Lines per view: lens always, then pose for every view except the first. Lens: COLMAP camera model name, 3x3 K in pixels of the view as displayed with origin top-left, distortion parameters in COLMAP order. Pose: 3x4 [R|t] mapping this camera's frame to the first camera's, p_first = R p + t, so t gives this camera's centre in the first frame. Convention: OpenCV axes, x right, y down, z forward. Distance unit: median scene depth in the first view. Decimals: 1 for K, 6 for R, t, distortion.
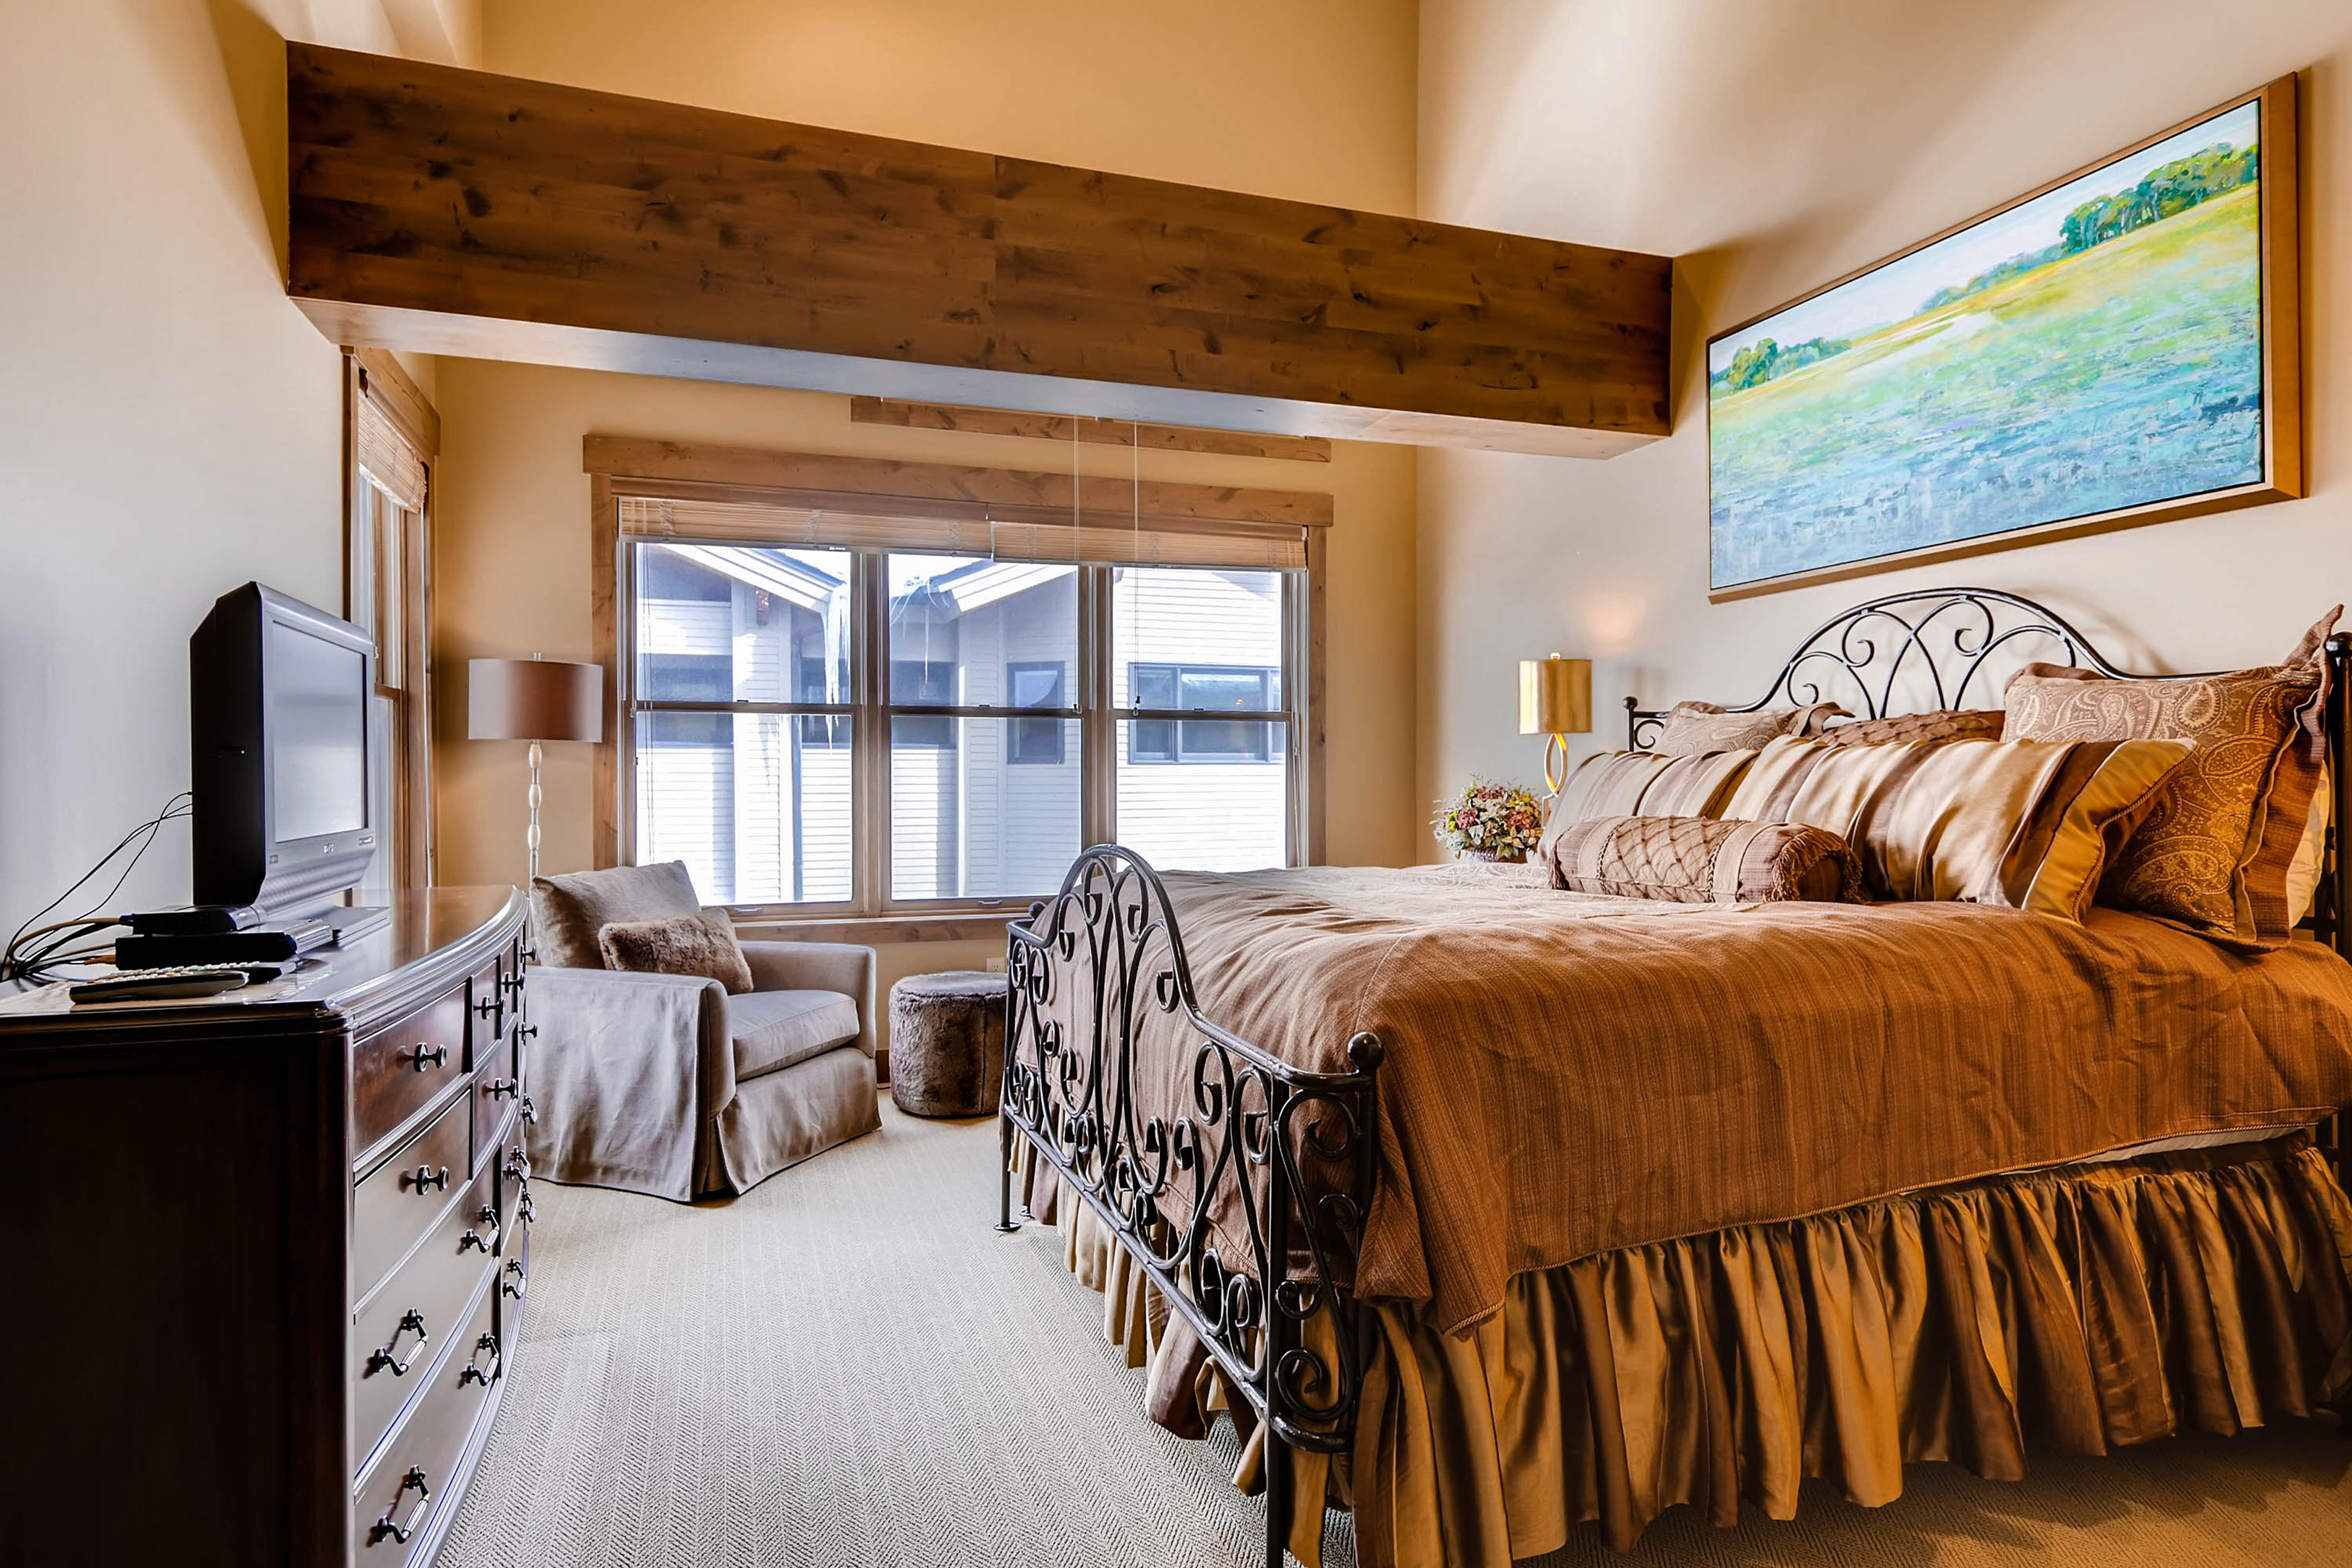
lens RADIAL K [[1274.4, 0, 1174.7], [0, 1274.4, 788.5], [0, 0, 1]] dist [0.000332, 0.000747]
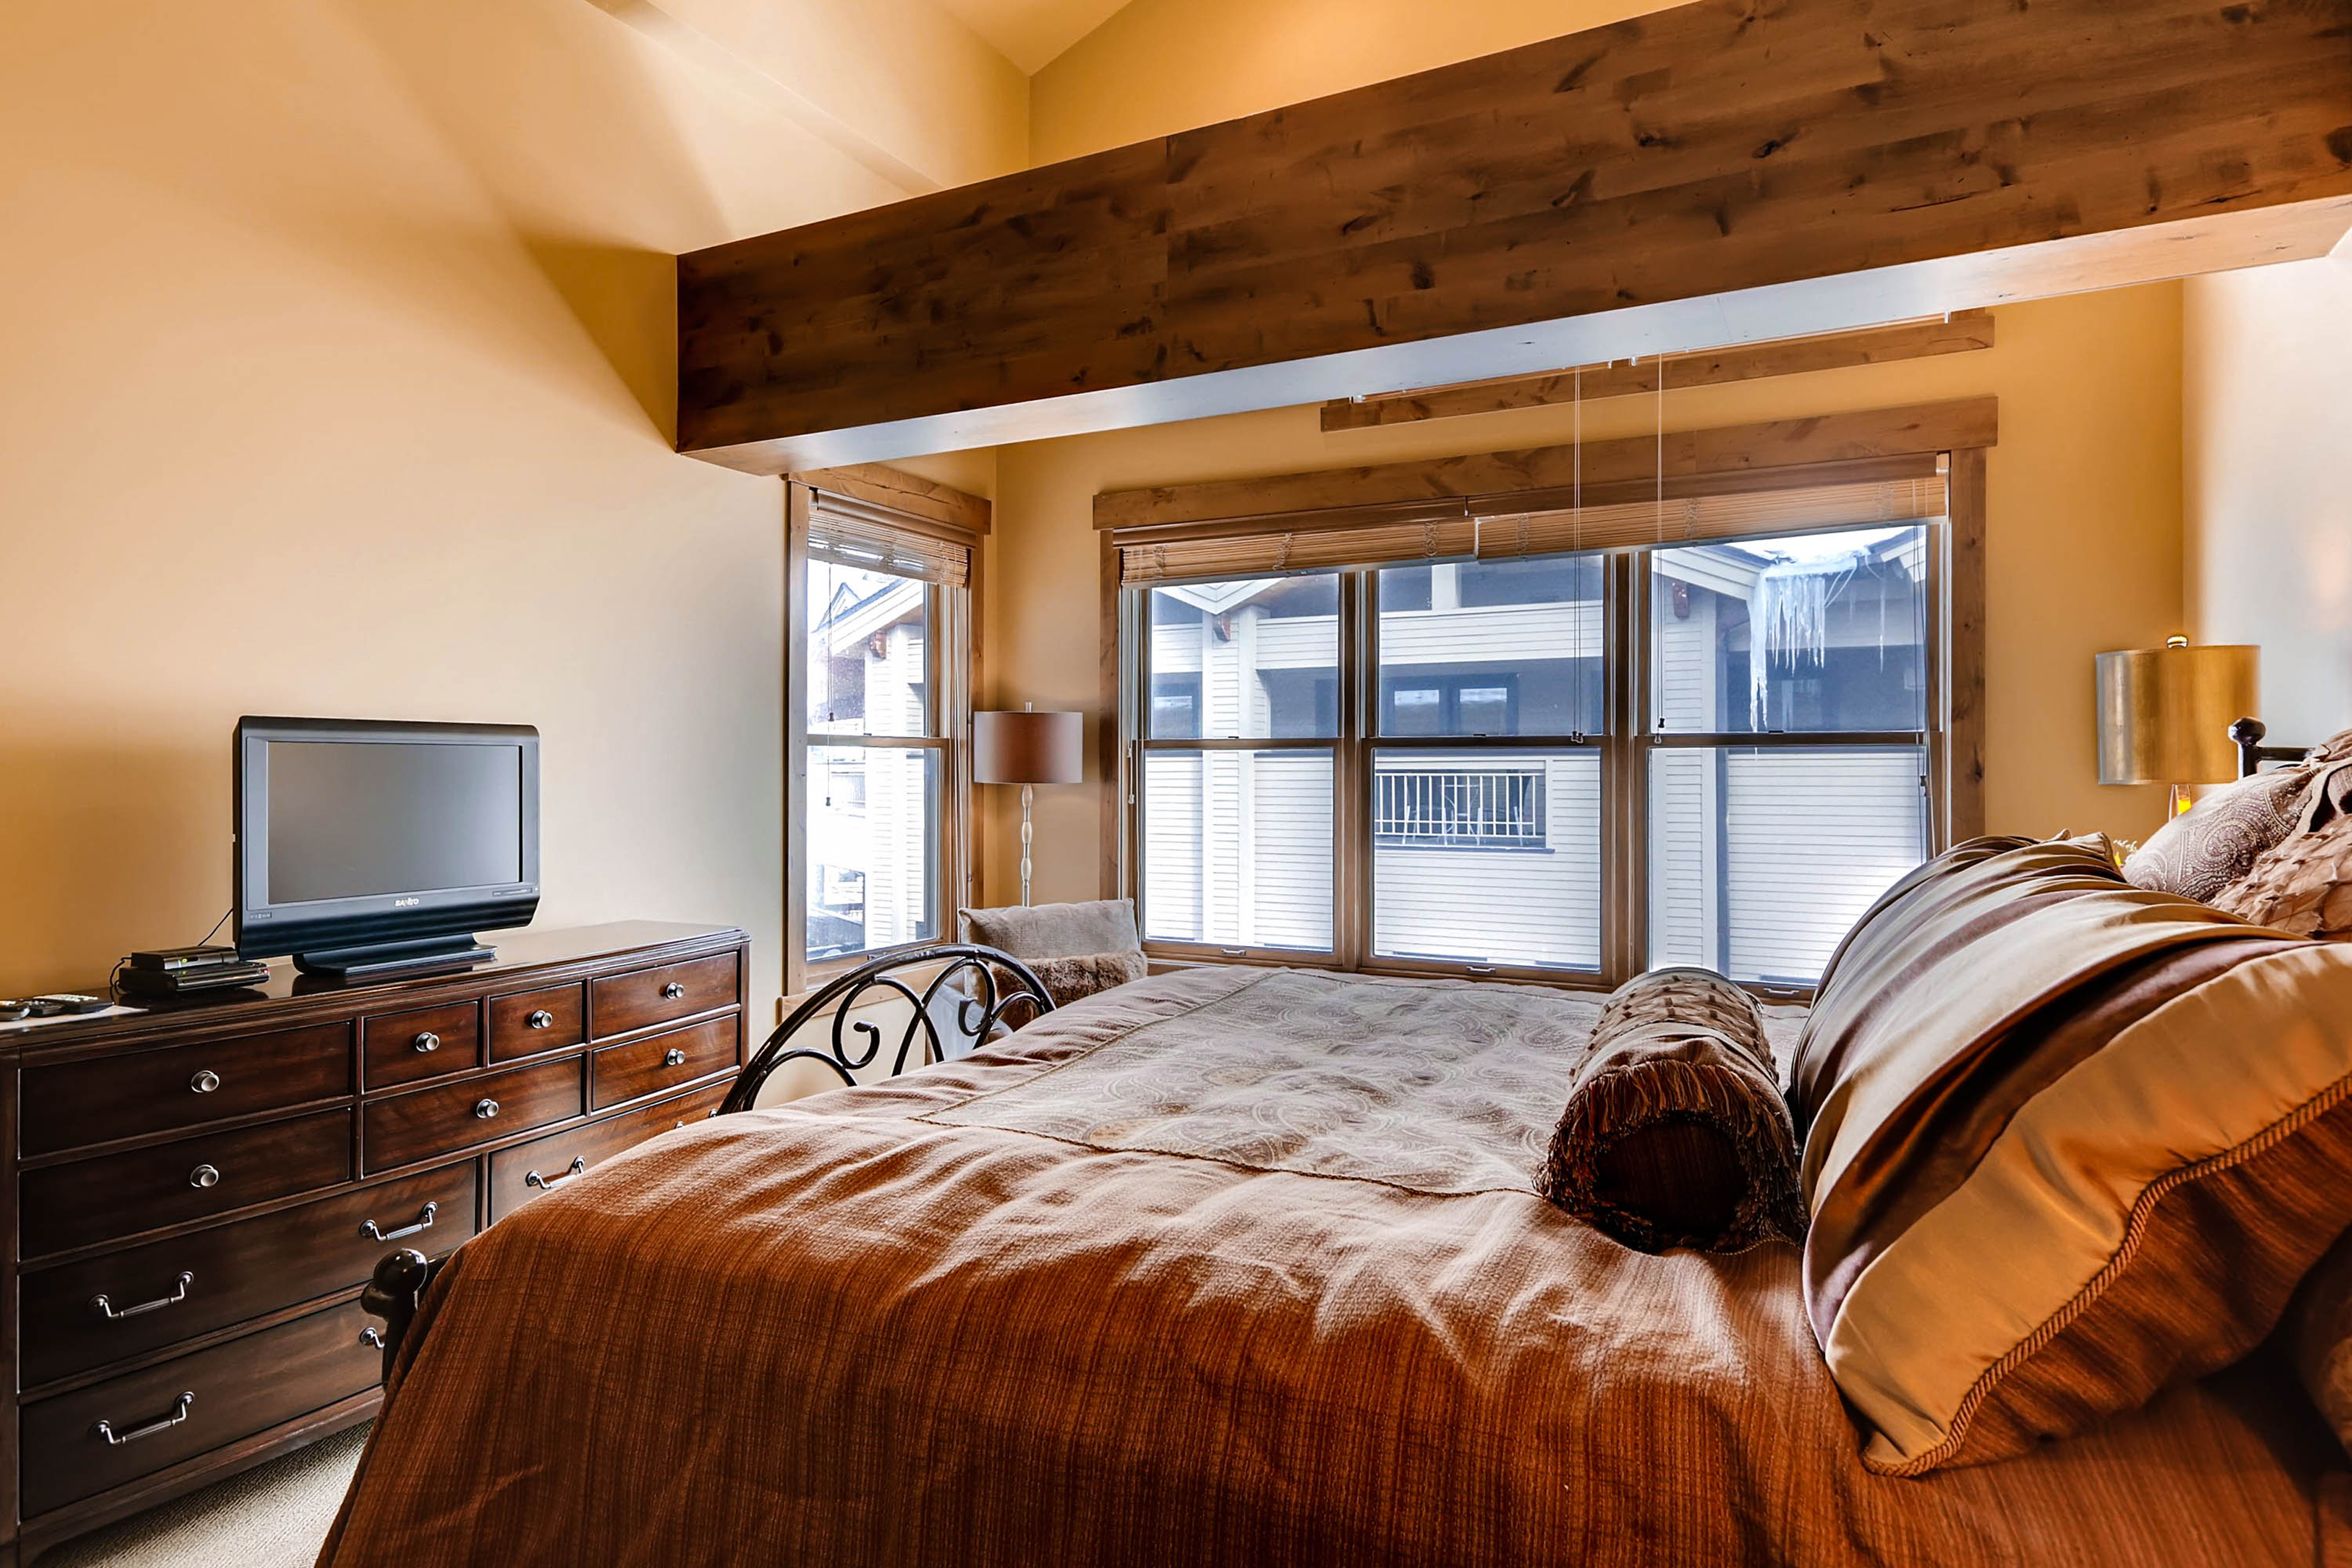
lens RADIAL K [[1334.9, 0, 1174.5], [0, 1334.9, 769.7], [0, 0, 1]] dist [-0.002120, -0.001245]
pose [[0.687941, 0.001385, -0.725765, 0.484031], [-0.008261, 0.999948, -0.005923, -0.048347], [0.725719, 0.010070, 0.687917, 0.338707]]
